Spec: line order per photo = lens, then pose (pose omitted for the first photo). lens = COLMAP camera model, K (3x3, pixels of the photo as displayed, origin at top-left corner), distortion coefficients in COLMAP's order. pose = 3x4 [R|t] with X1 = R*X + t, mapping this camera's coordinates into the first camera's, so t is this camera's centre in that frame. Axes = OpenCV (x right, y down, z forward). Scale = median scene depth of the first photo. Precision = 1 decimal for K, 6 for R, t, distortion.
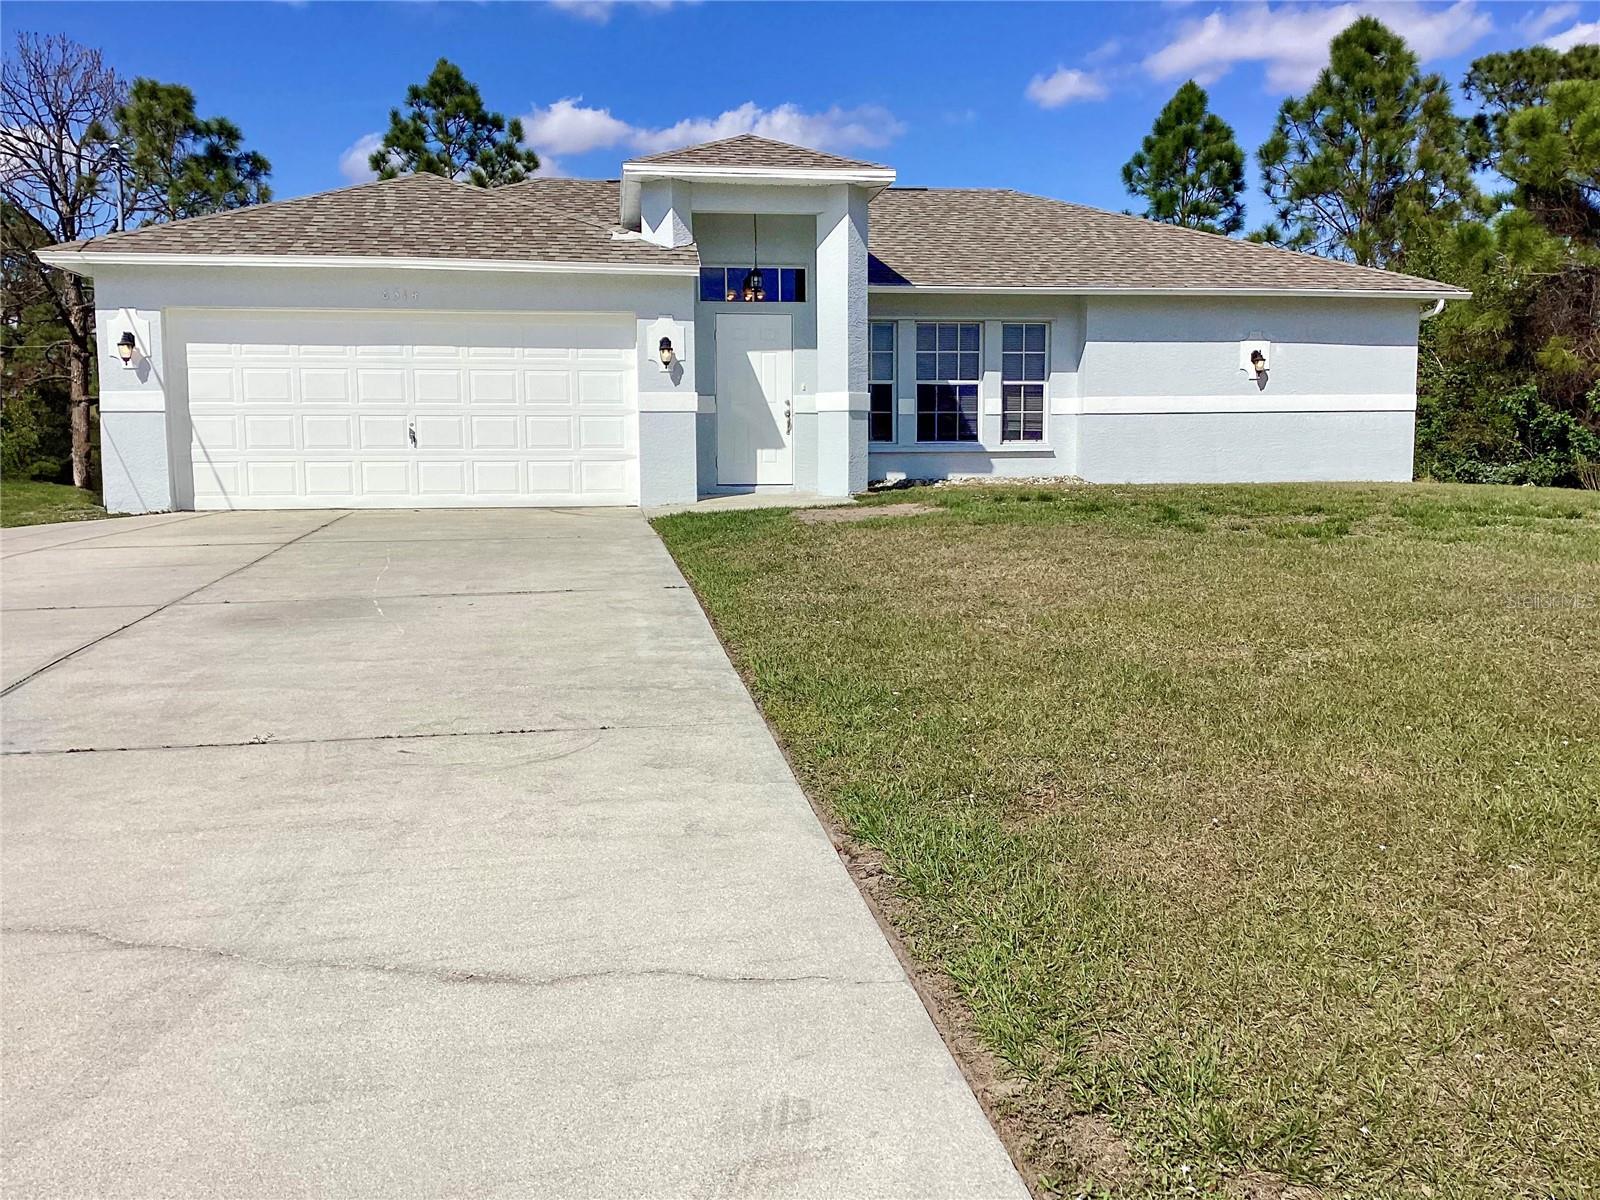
lens RADIAL K [[1445.9, 0, 835.6], [0, 1445.9, 599.8], [0, 0, 1]] dist [0.125245, -0.257466]
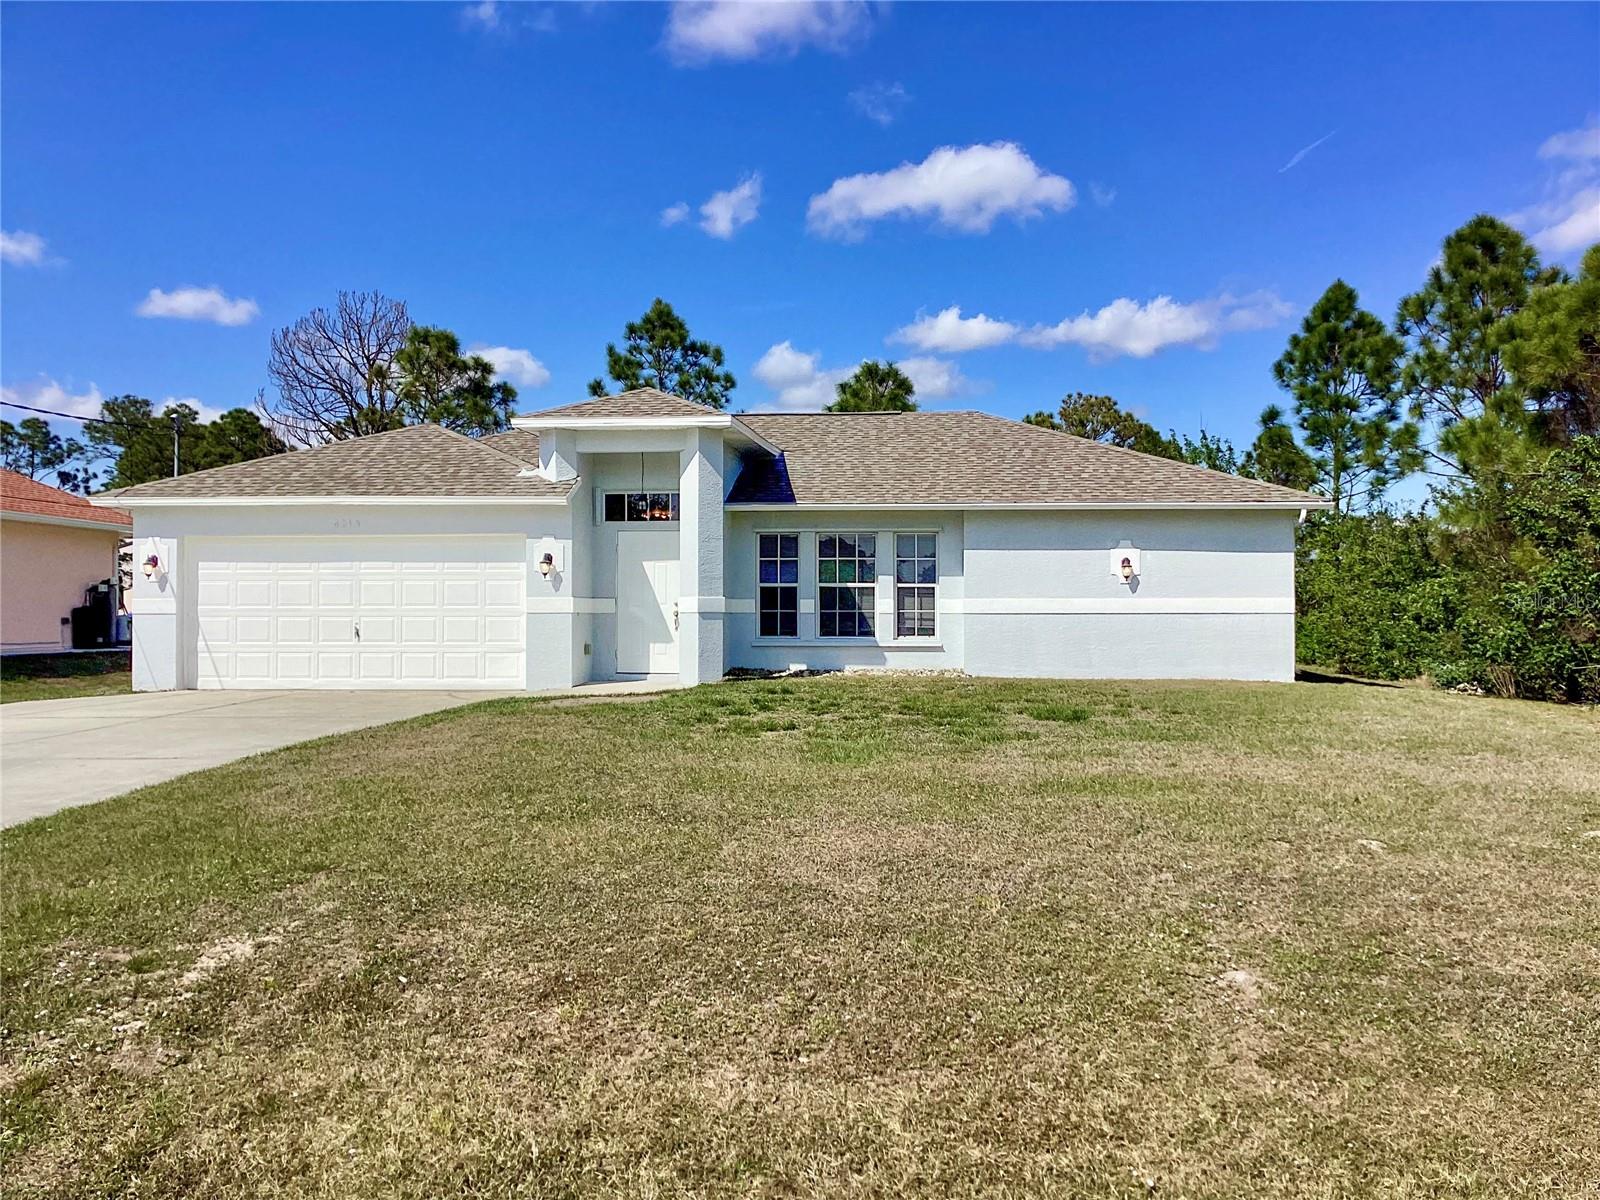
lens RADIAL K [[1445.9, 0, 835.6], [0, 1445.9, 599.8], [0, 0, 1]] dist [0.125245, -0.257466]
pose [[0.964972, 0.003160, -0.262334, 0.363292], [-0.034618, 0.992718, -0.115383, -0.007221], [0.260059, 0.120423, 0.958054, -0.086536]]
